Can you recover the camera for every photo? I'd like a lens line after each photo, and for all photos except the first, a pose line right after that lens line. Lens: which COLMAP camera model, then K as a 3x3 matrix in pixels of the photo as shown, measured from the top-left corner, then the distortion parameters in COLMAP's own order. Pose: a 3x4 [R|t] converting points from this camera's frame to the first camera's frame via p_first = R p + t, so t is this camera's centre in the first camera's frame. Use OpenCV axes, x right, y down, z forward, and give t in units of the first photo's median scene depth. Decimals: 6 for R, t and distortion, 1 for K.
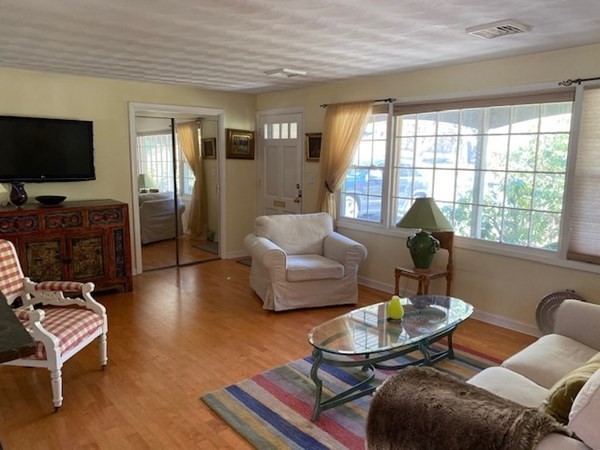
lens RADIAL K [[461.1, 0, 300.5], [0, 461.1, 226.0], [0, 0, 1]] dist [0.008507, -0.001068]
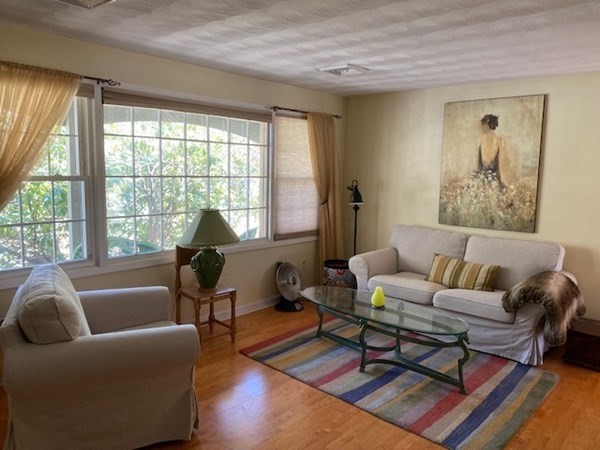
lens RADIAL K [[461.1, 0, 295.6], [0, 461.1, 228.8], [0, 0, 1]] dist [0.008507, -0.001068]
pose [[-0.135341, -0.153324, 0.978864, -0.671134], [0.121544, 0.977923, 0.169981, -0.167515], [-0.983316, 0.141980, -0.113717, 0.996523]]
